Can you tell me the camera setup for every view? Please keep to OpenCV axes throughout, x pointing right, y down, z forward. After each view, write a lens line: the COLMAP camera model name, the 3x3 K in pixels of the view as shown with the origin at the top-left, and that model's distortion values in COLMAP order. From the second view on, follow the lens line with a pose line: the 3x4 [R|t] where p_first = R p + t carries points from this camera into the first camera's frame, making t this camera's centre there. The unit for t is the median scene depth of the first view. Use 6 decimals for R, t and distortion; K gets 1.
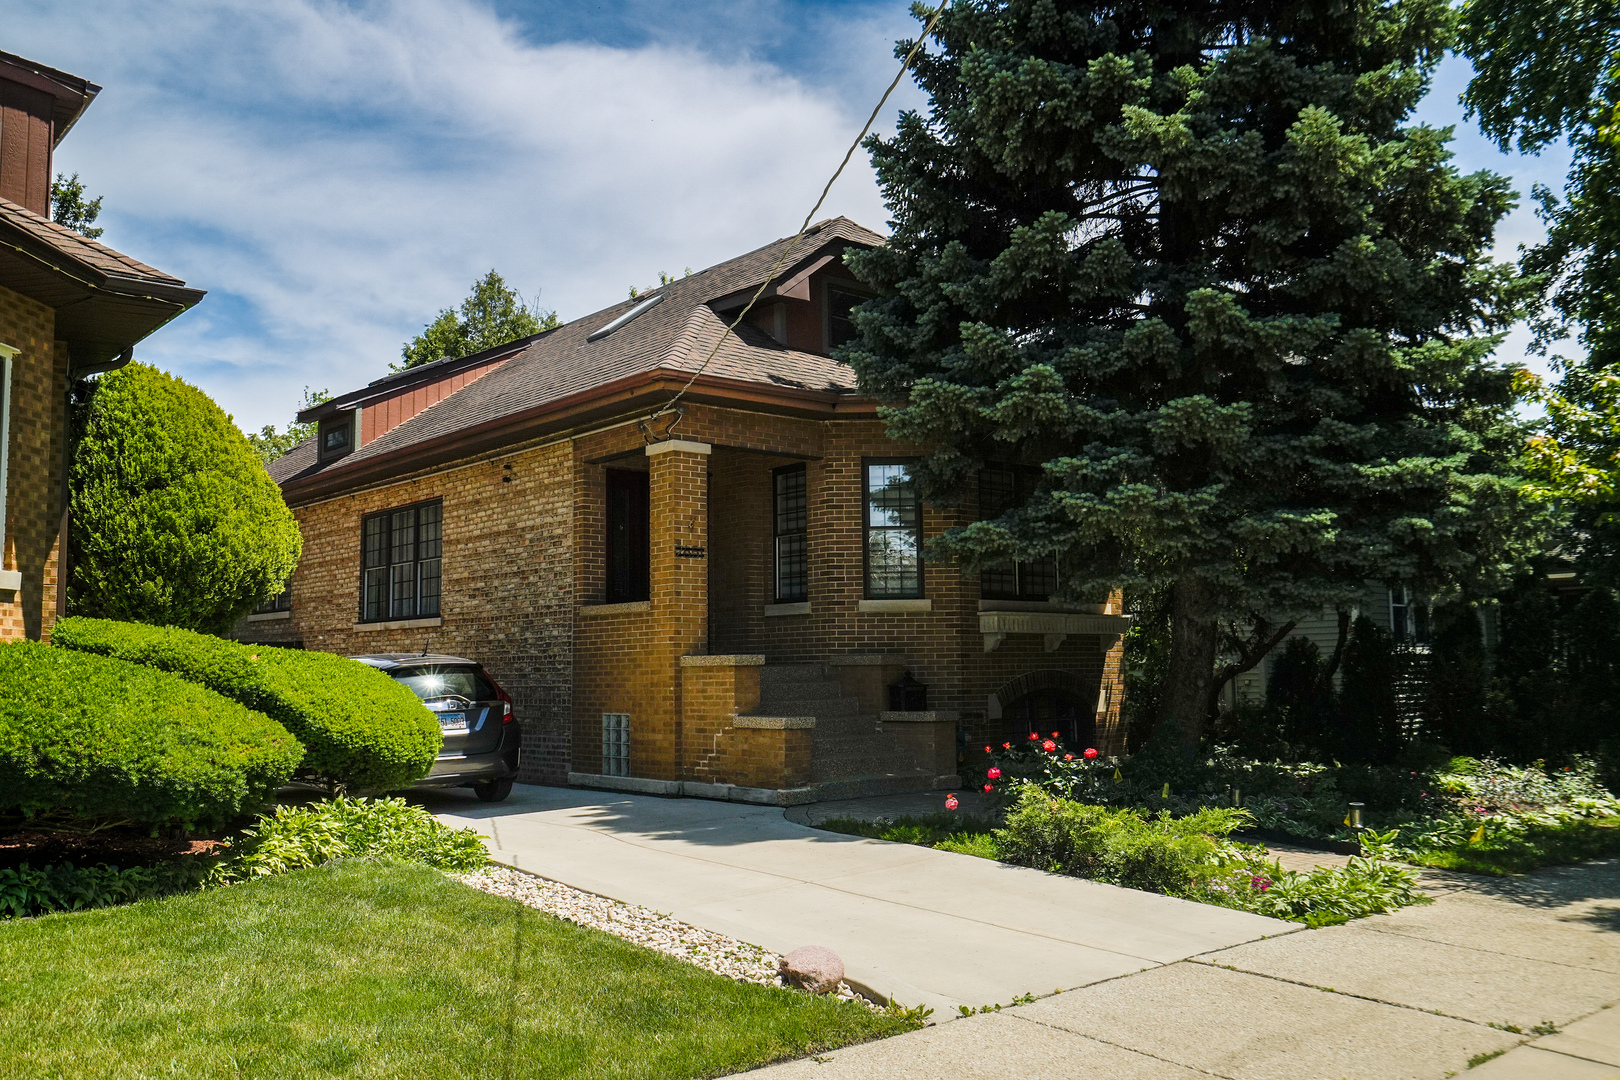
lens RADIAL K [[1381.3, 0, 810.0], [0, 1381.3, 540.0], [0, 0, 1]] dist [0.002842, 0.002258]
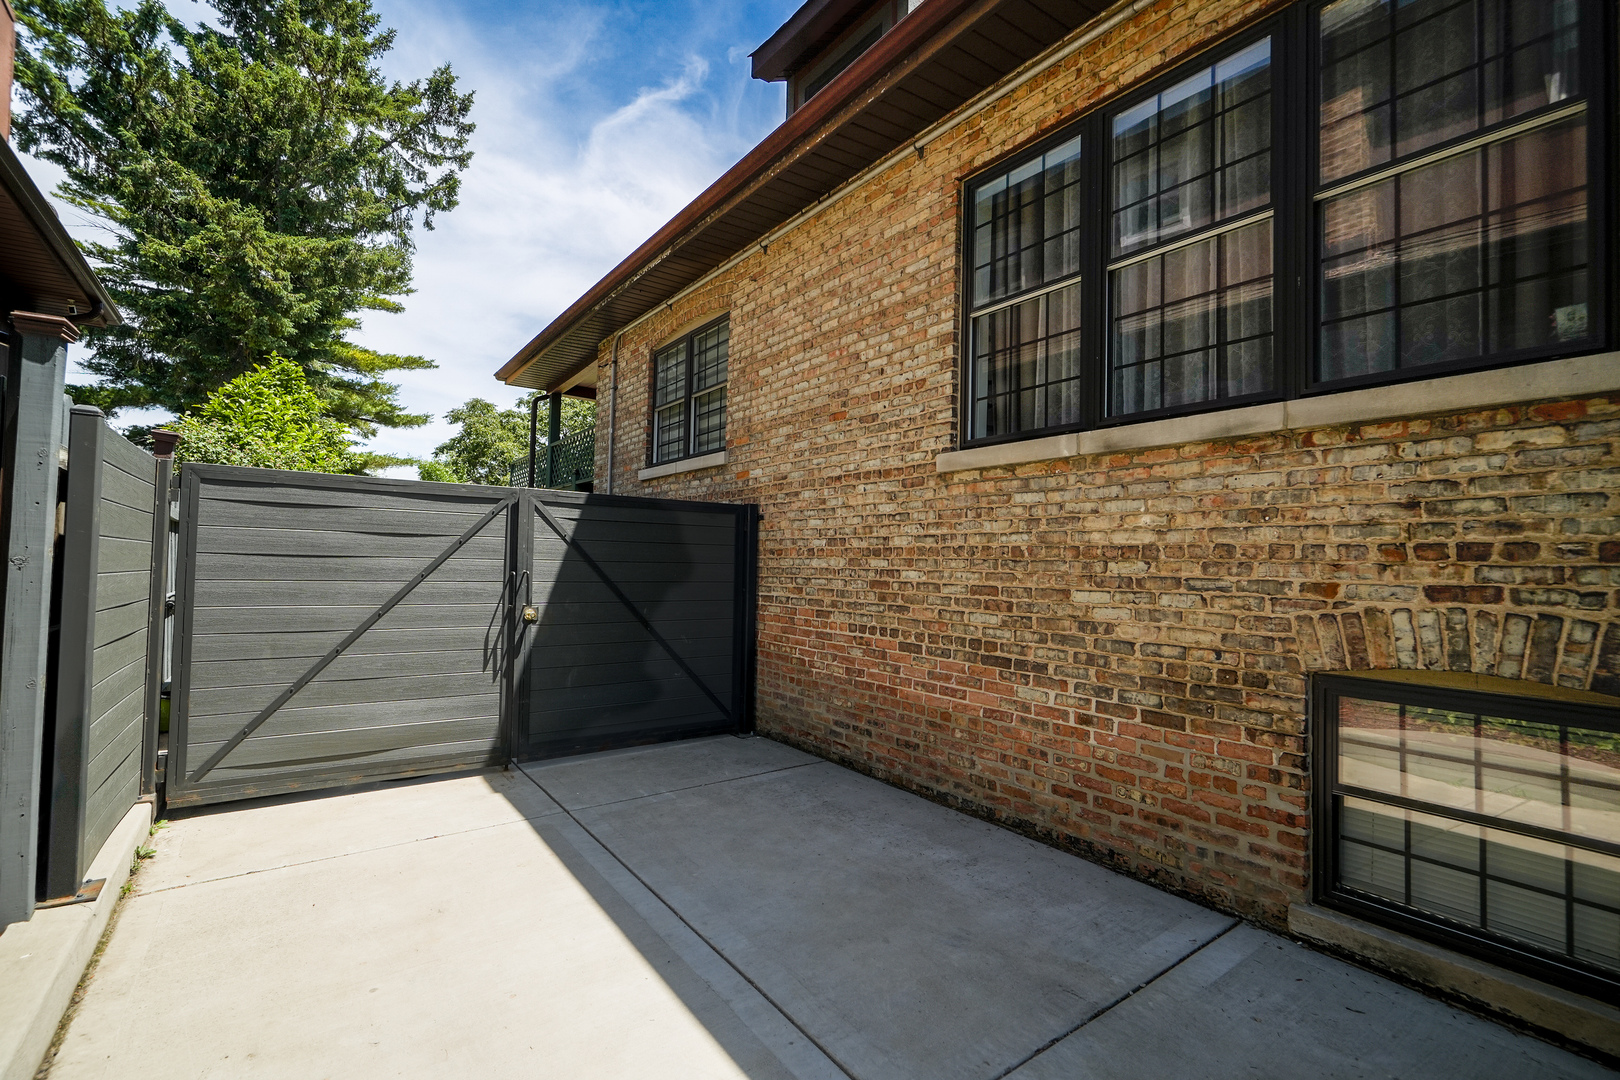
lens RADIAL K [[779.3, 0, 810.0], [0, 779.3, 540.0], [0, 0, 1]] dist [-0.001898, -0.000681]
pose [[0.993701, 0.029755, -0.108046, -0.316454], [-0.022967, 0.997715, 0.063534, 0.067438], [0.109690, -0.060652, 0.992114, 0.713675]]
